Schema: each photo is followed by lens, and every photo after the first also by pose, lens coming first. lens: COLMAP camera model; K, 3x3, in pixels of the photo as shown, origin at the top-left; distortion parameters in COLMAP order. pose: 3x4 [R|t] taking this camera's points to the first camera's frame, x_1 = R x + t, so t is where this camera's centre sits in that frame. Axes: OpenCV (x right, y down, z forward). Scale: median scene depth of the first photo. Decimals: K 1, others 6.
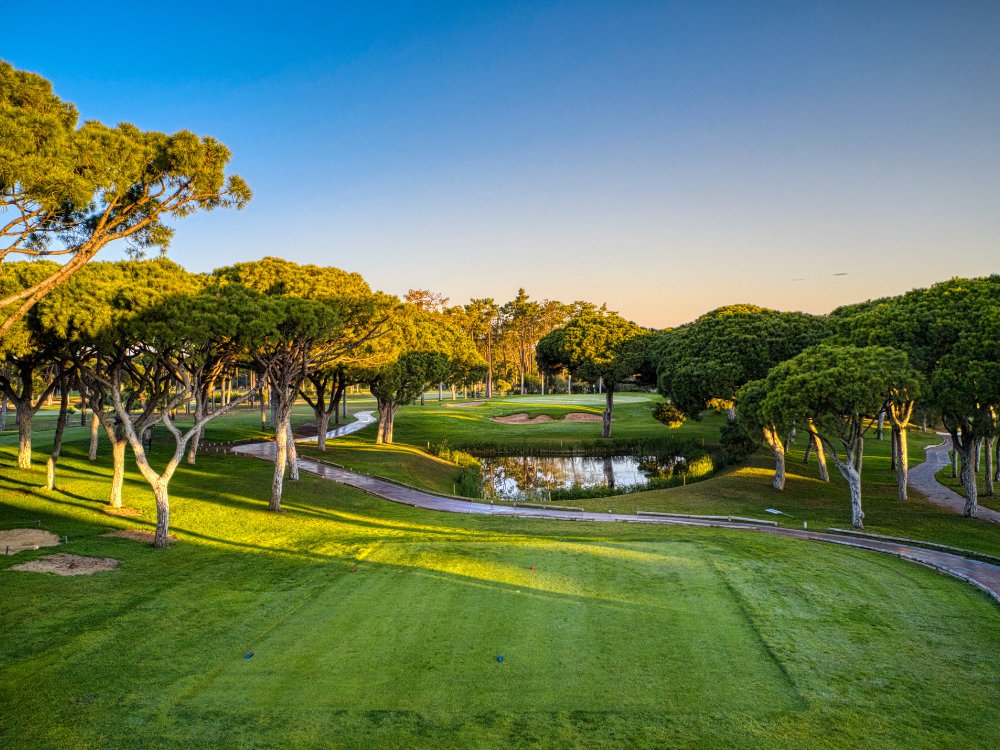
lens RADIAL K [[813.8, 0, 500.0], [0, 813.8, 375.0], [0, 0, 1]] dist [-0.169623, 0.001792]
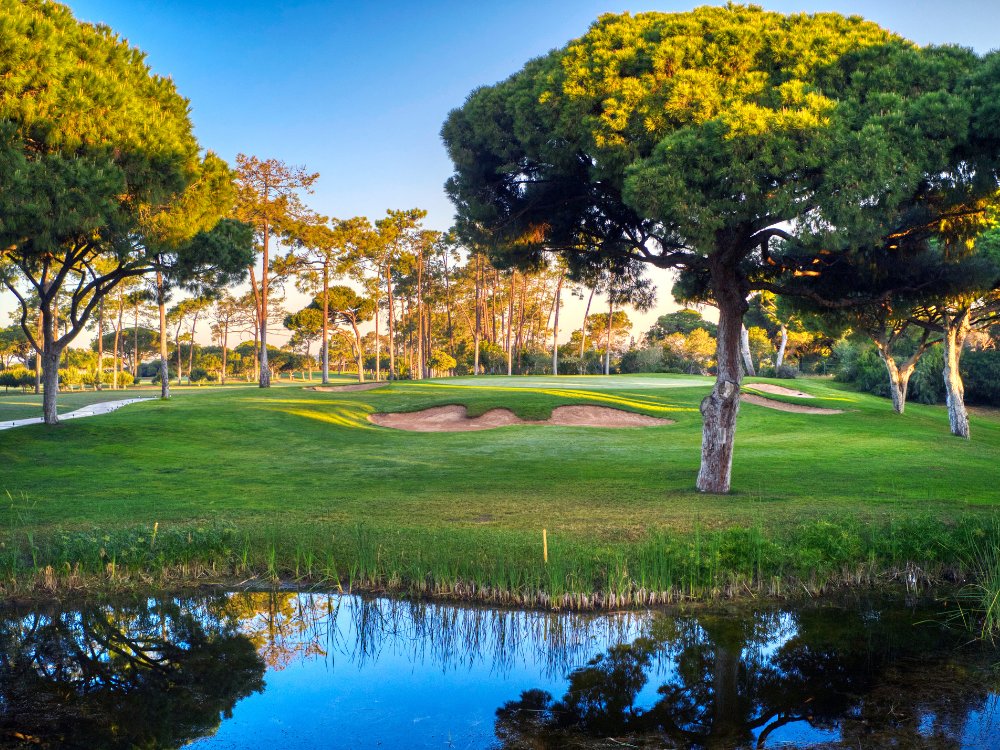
lens RADIAL K [[813.8, 0, 500.0], [0, 813.8, 375.0], [0, 0, 1]] dist [-0.169623, 0.001792]
pose [[0.999606, 0.010150, 0.026161, 0.045929], [-0.010205, 0.999946, 0.001947, 0.033028], [-0.026139, -0.002213, 0.999656, 0.630052]]
